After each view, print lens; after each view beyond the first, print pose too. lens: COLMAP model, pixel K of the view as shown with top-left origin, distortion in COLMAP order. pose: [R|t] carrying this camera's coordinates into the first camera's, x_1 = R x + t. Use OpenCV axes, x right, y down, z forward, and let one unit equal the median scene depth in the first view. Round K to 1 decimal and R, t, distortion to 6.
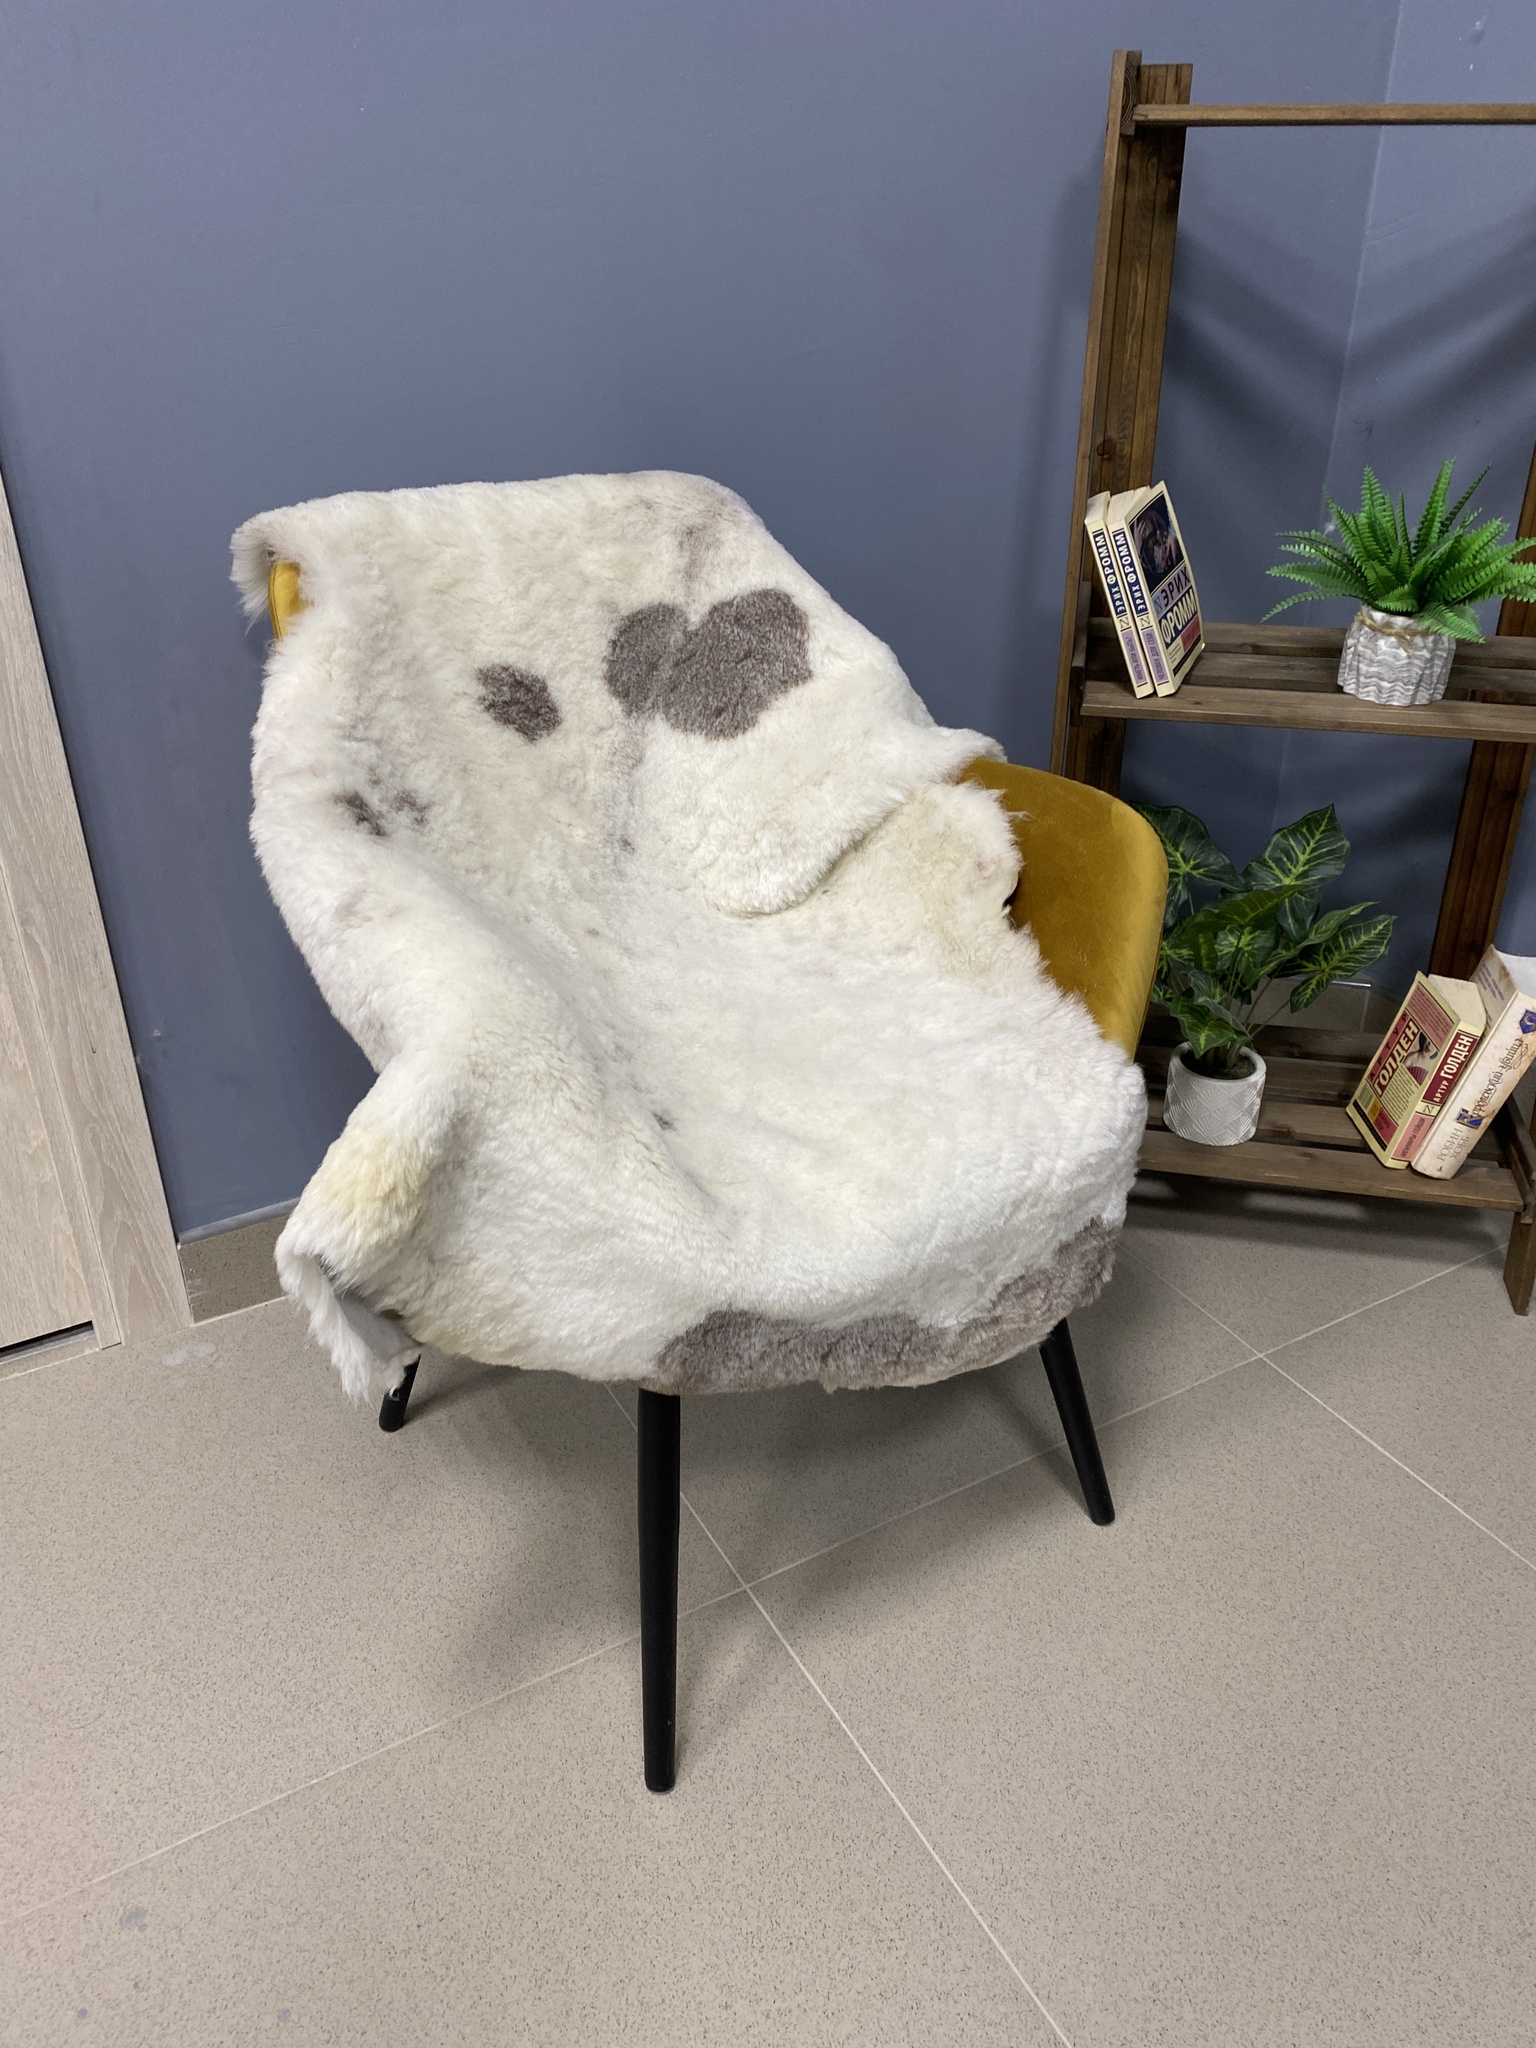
lens RADIAL K [[1554.0, 0, 780.5], [0, 1554.0, 1013.9], [0, 0, 1]] dist [0.009183, -0.009686]
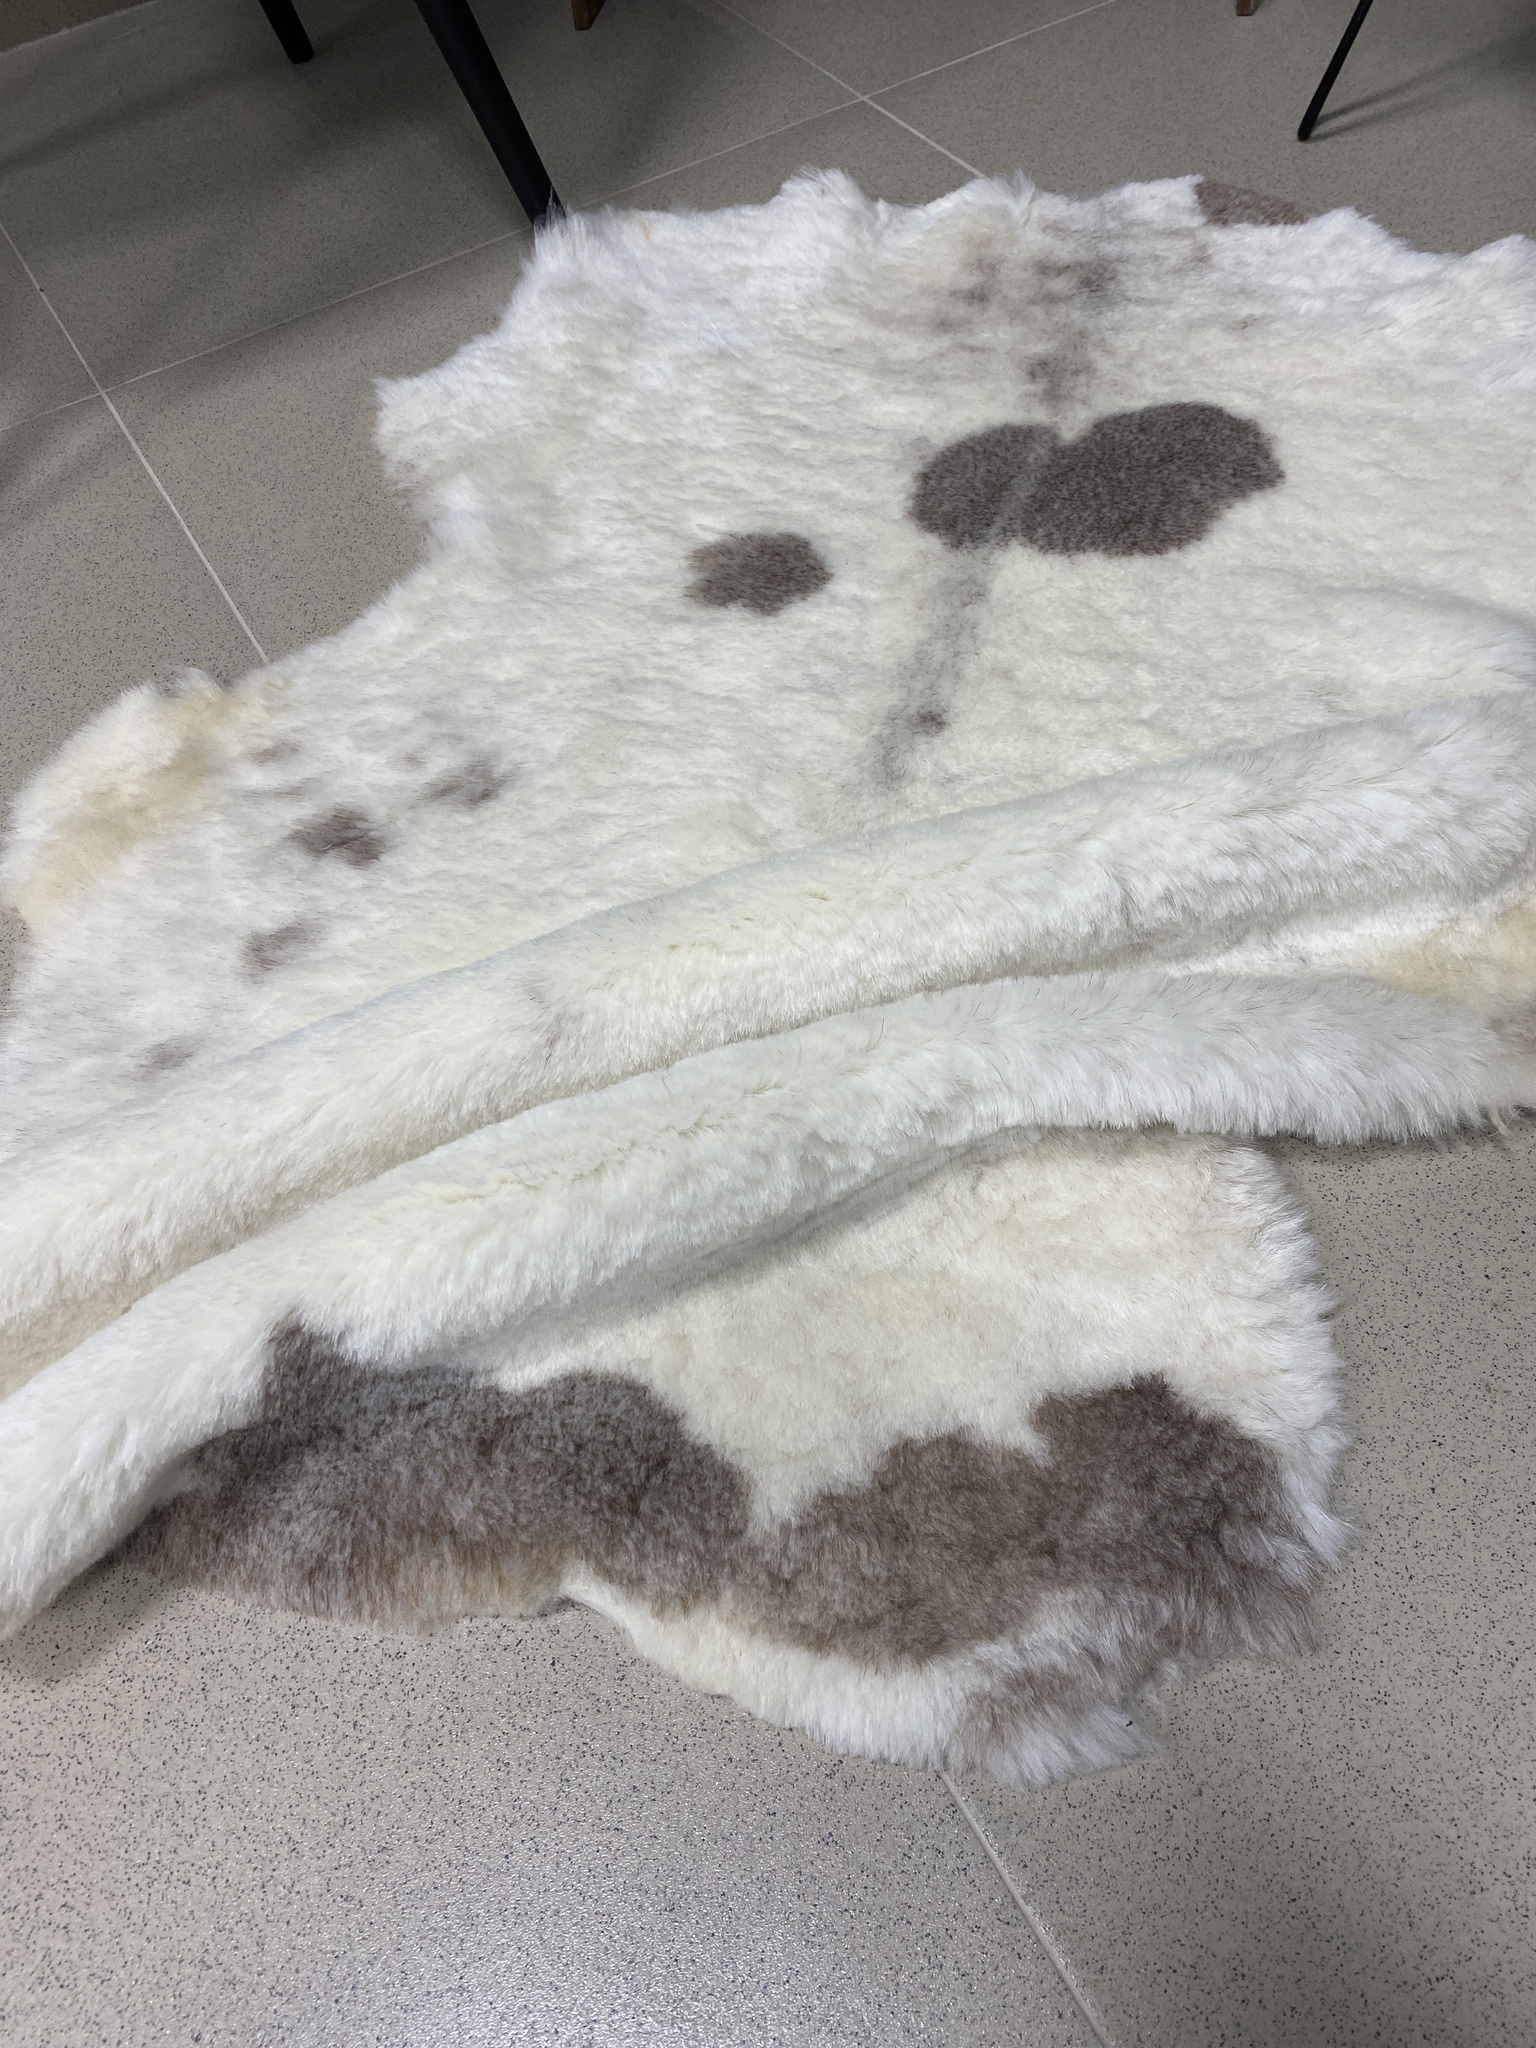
lens RADIAL K [[1538.6, 0, 748.7], [0, 1538.6, 1052.7], [0, 0, 1]] dist [0.003182, -0.009814]
pose [[0.994803, -0.059525, -0.082610, 0.342308], [0.090918, 0.884560, 0.457480, 0.334908], [0.045842, -0.462613, 0.885374, 0.175168]]
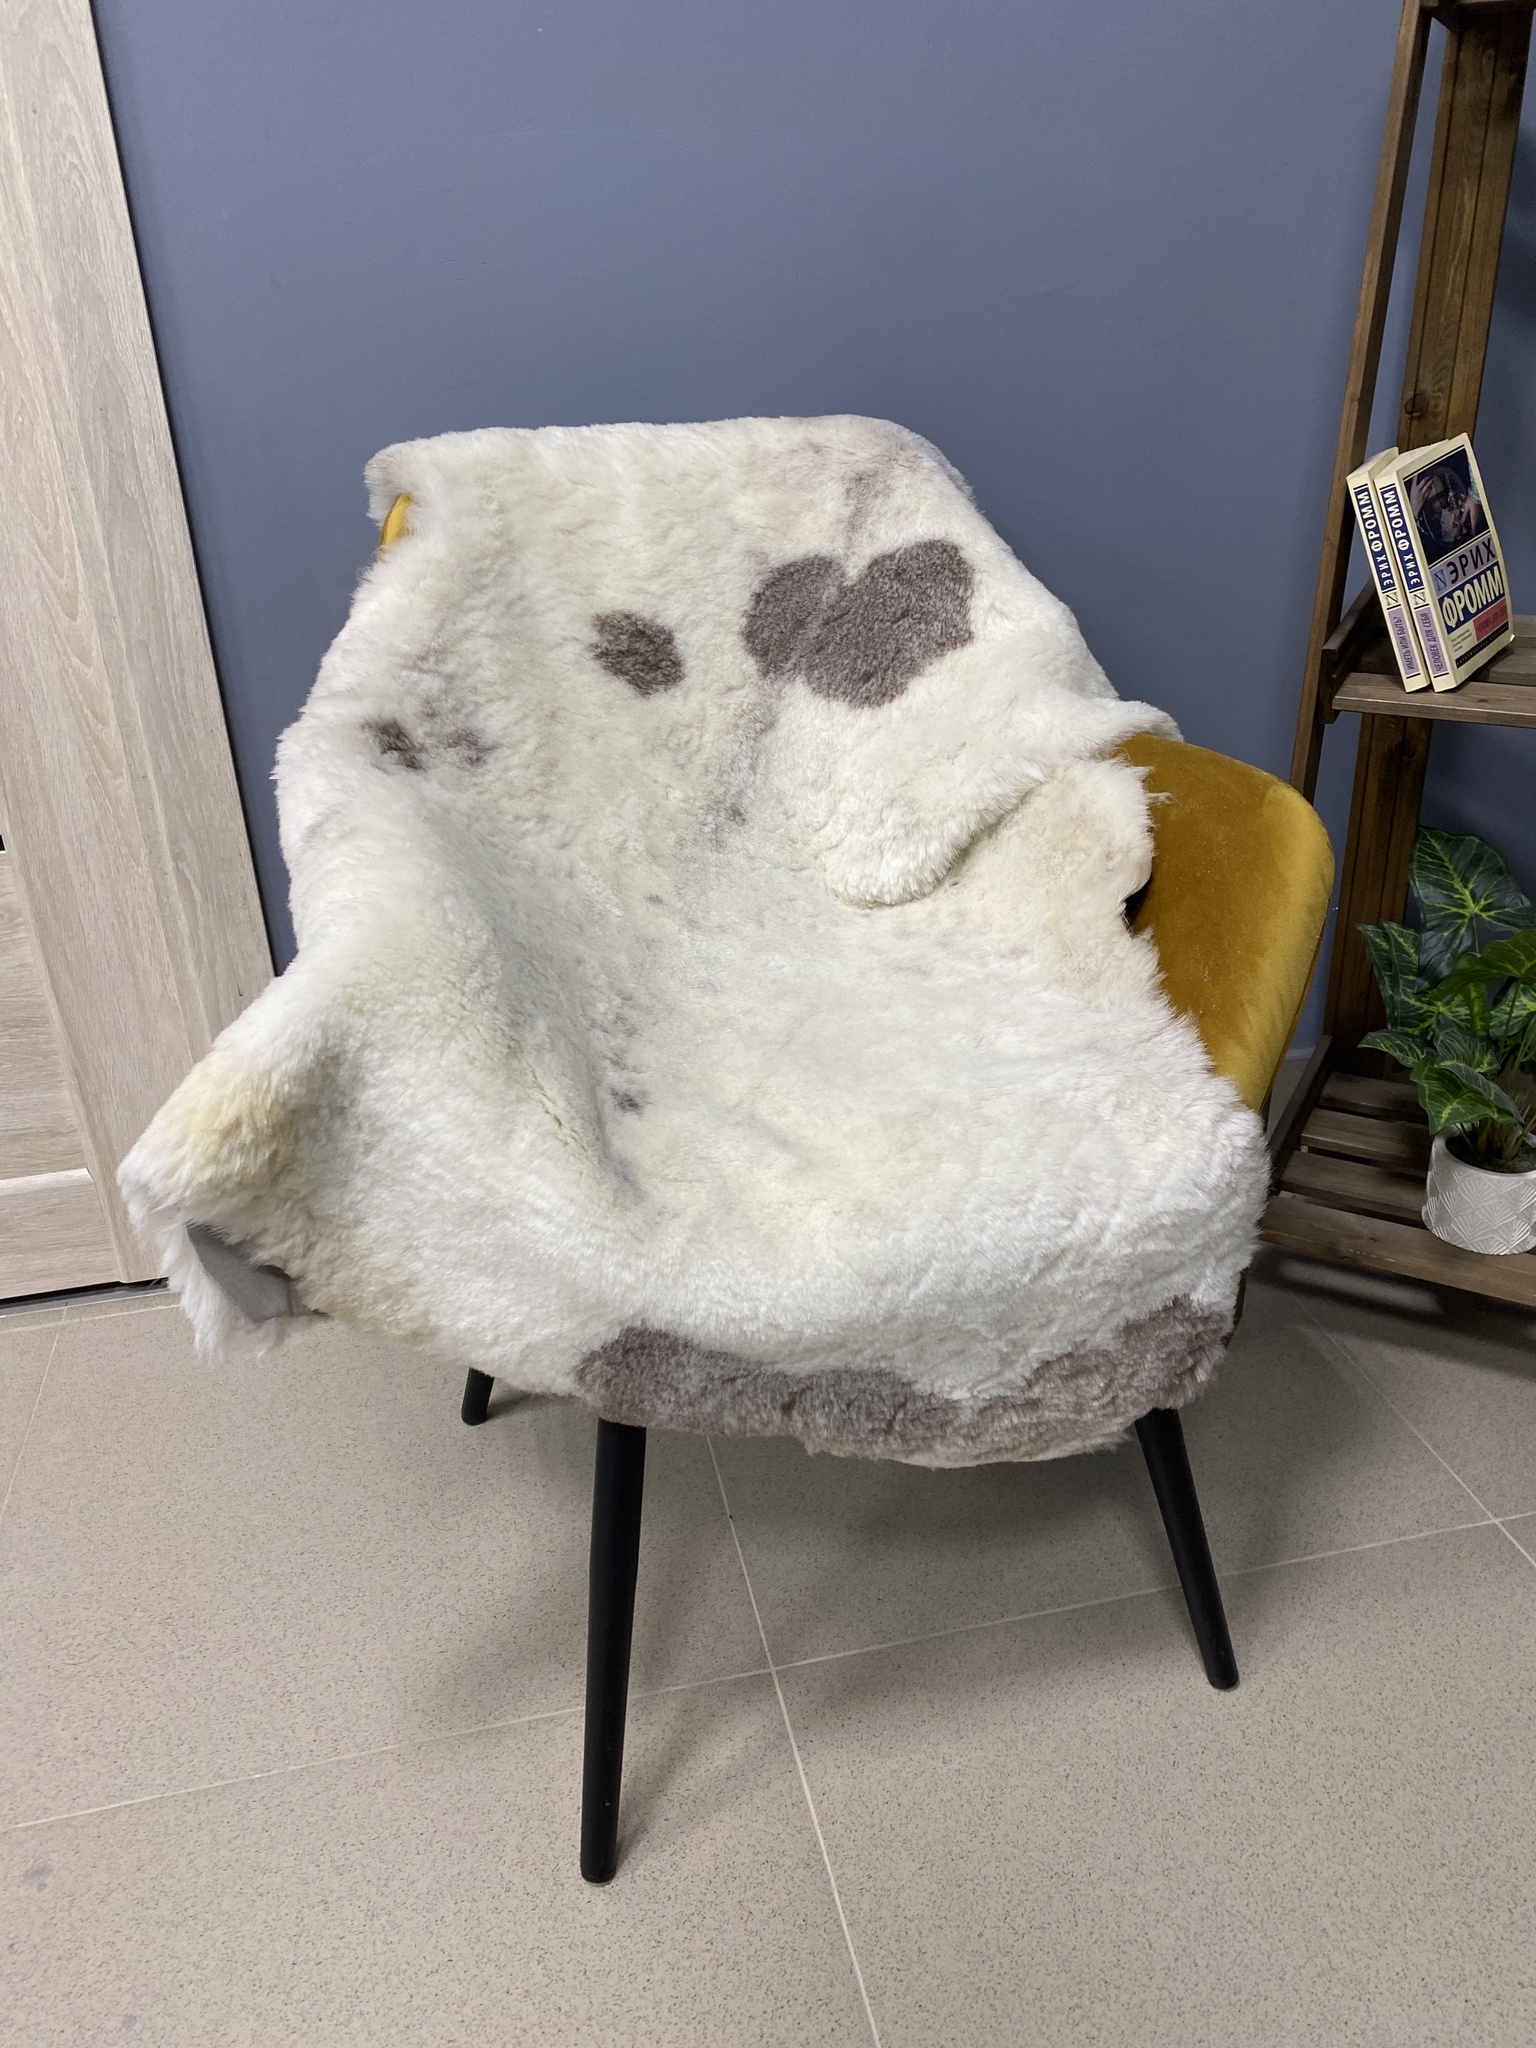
lens RADIAL K [[1555.8, 0, 767.3], [0, 1555.8, 1009.5], [0, 0, 1]] dist [0.004141, -0.002708]
pose [[0.953975, 0.096482, -0.283941, 0.184571], [-0.107560, 0.993917, -0.023645, 0.023040], [0.279933, 0.053097, 0.958550, 0.146209]]
